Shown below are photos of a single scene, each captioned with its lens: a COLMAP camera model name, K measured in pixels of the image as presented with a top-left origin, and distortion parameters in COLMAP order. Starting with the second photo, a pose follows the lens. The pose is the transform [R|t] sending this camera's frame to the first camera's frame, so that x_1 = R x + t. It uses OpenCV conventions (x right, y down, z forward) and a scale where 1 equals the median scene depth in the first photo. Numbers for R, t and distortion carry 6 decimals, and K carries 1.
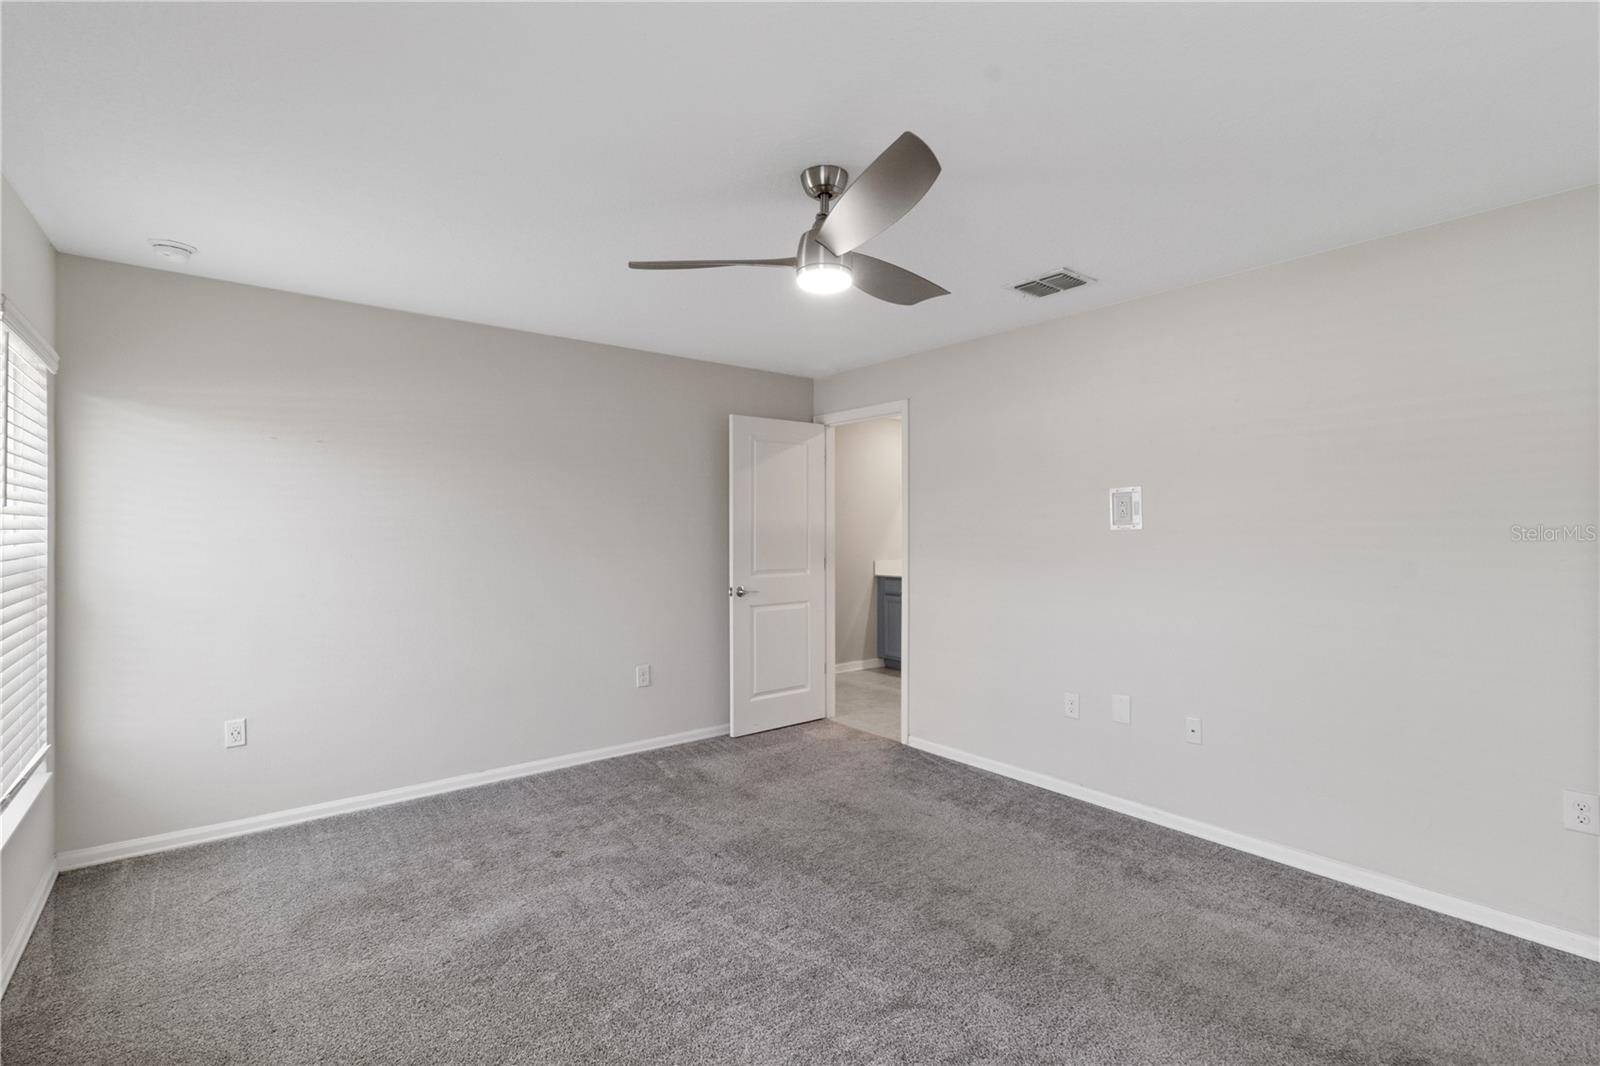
lens RADIAL K [[741.5, 0, 802.1], [0, 741.5, 524.1], [0, 0, 1]] dist [-0.002832, 0.000379]
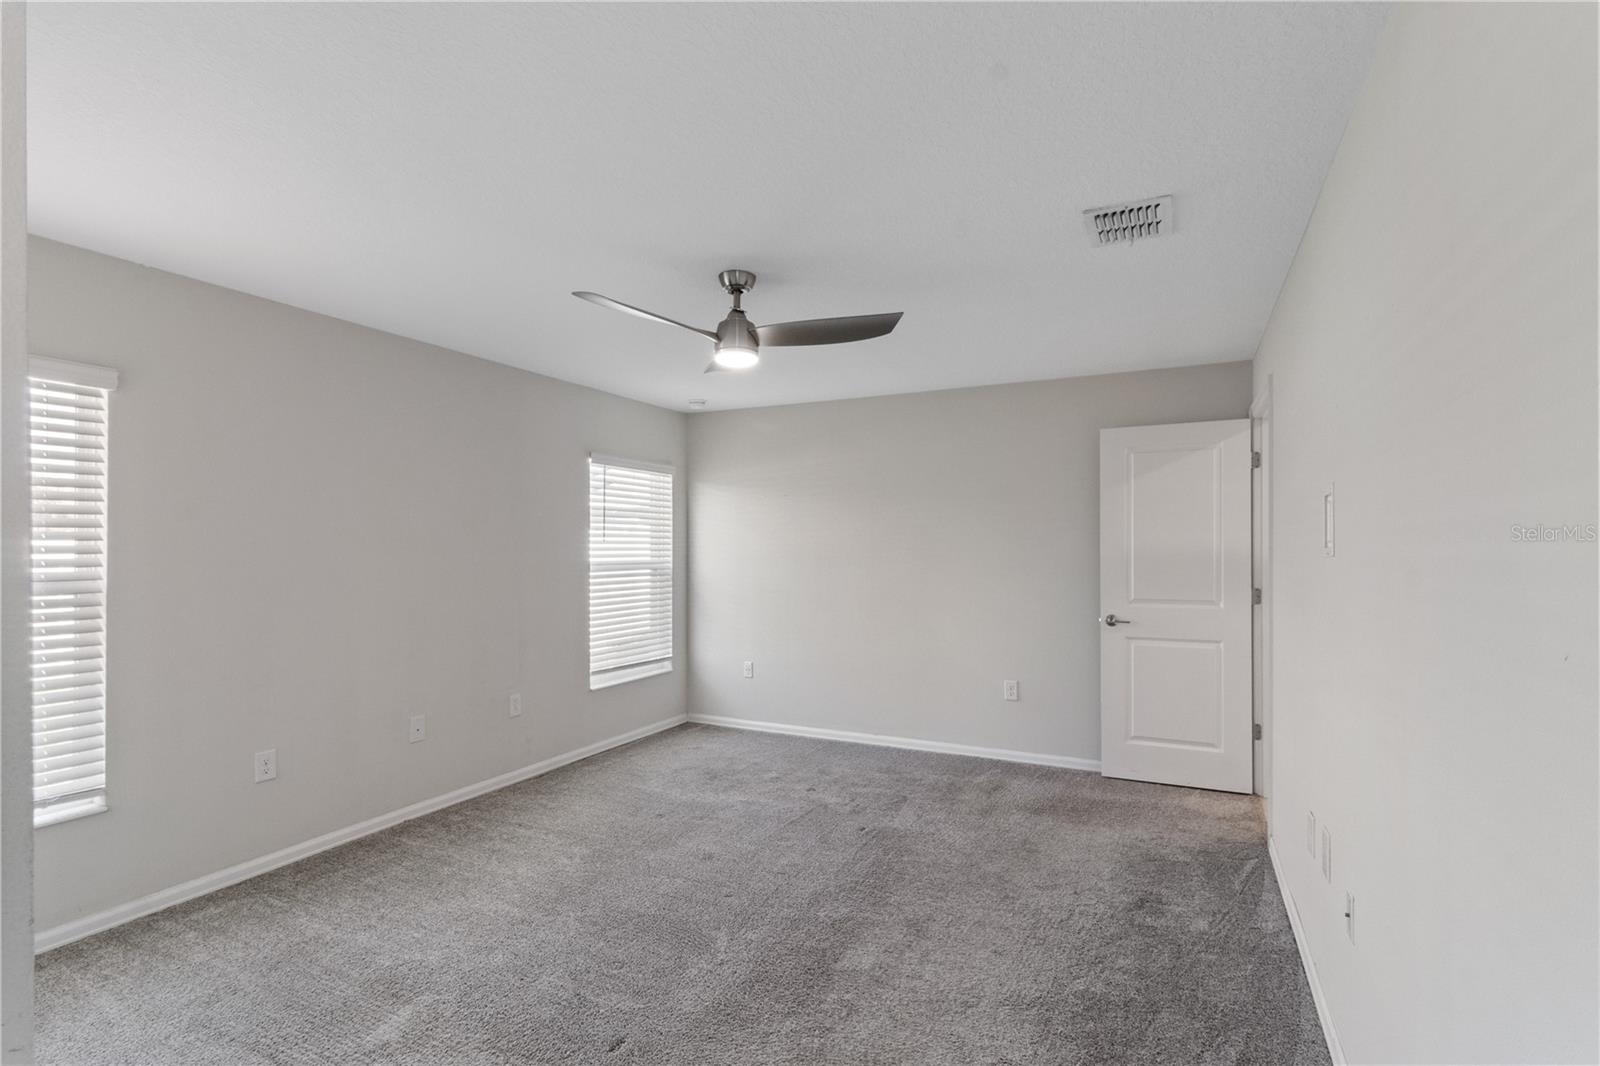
lens RADIAL K [[741.5, 0, 794.4], [0, 741.5, 543.6], [0, 0, 1]] dist [-0.002832, 0.000379]
pose [[0.417805, -0.005213, -0.908522, 0.699913], [0.008068, 0.999965, -0.002028, -0.006044], [0.908501, -0.006483, 0.417833, 0.309791]]
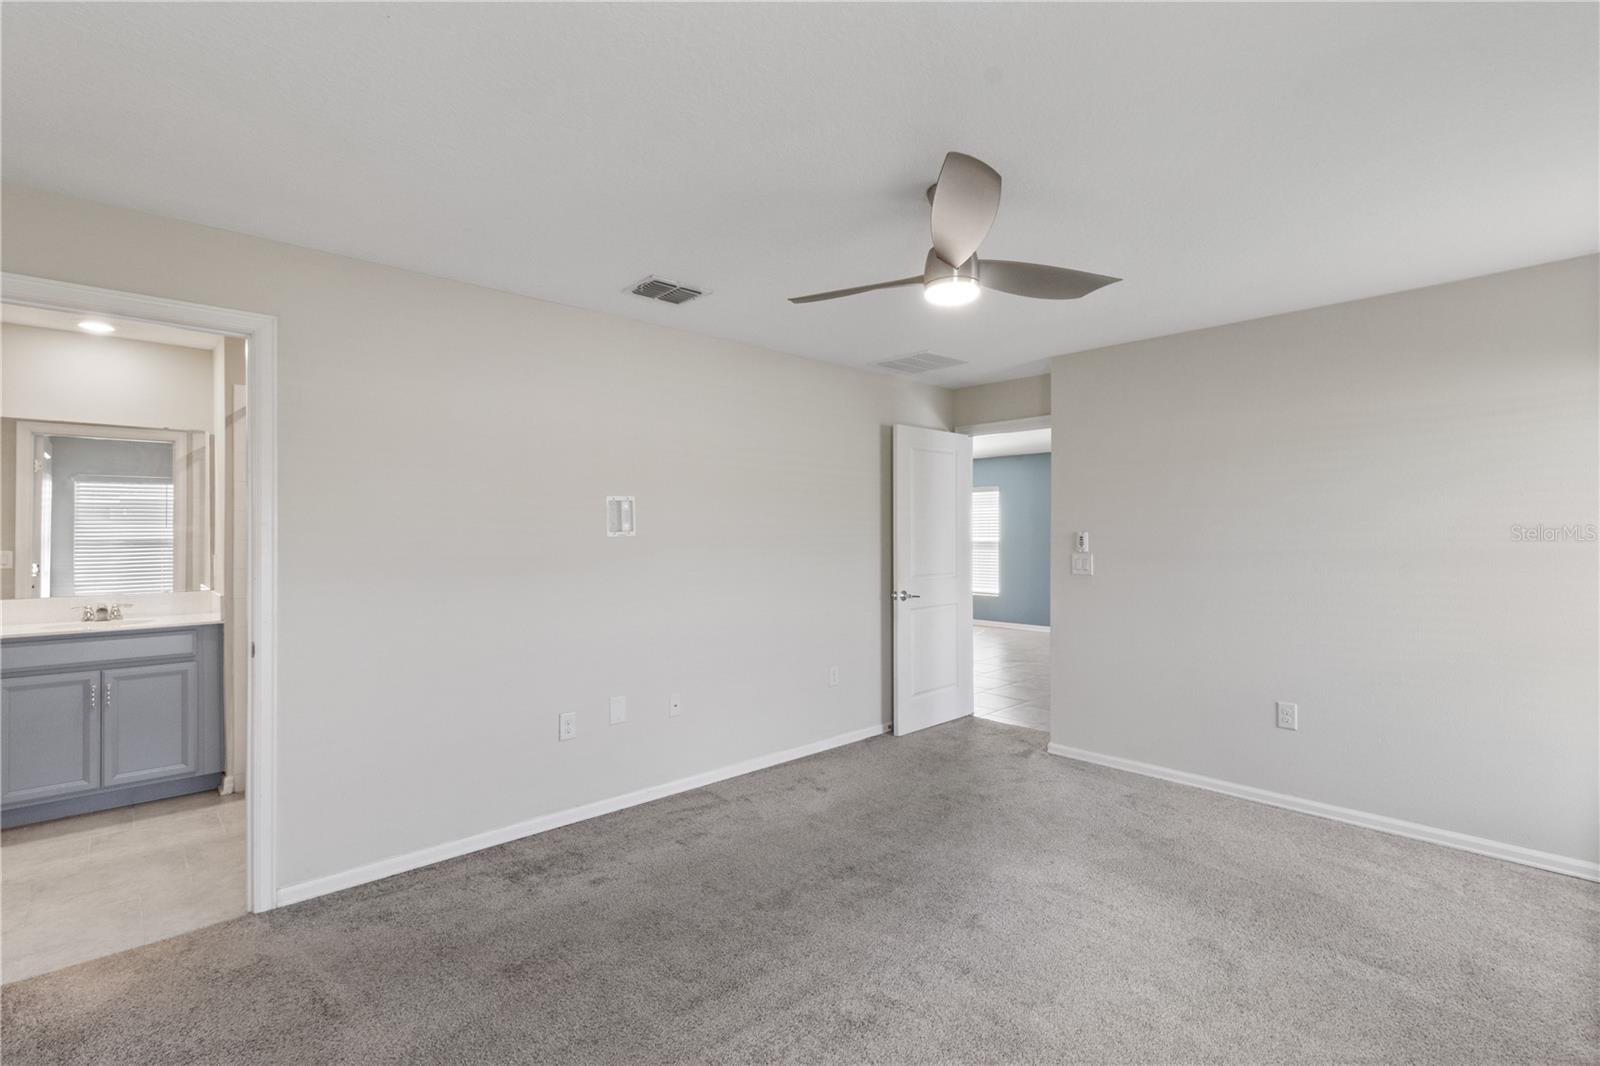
lens RADIAL K [[741.5, 0, 804.6], [0, 741.5, 527.7], [0, 0, 1]] dist [-0.002832, 0.000379]
pose [[-0.091204, 0.004256, 0.995823, -0.546690], [-0.004453, 0.999979, -0.004681, -0.000967], [-0.995822, -0.004862, -0.091183, 0.728994]]
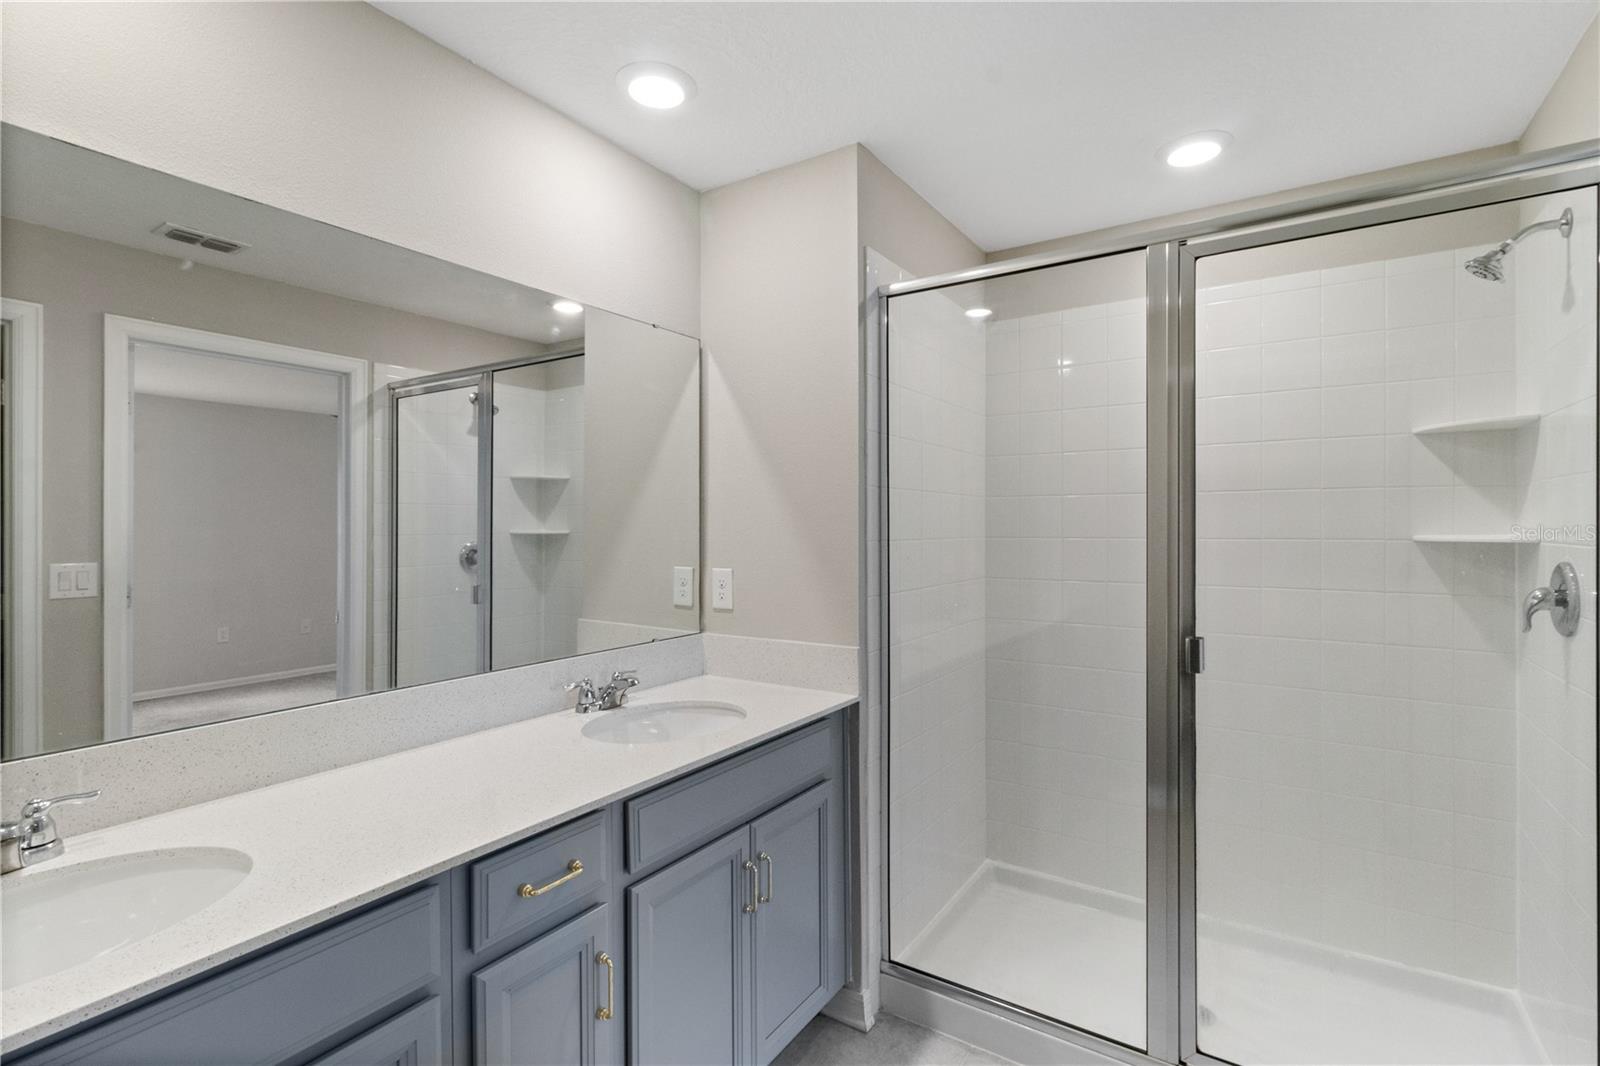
lens RADIAL K [[741.5, 0, 799.5], [0, 741.5, 530.7], [0, 0, 1]] dist [-0.002832, 0.000379]
pose [[-0.316665, -0.001422, 0.948536, 0.020292], [-0.008014, 0.999967, -0.001177, 0.006846], [-0.948504, -0.007975, -0.316666, 1.590329]]
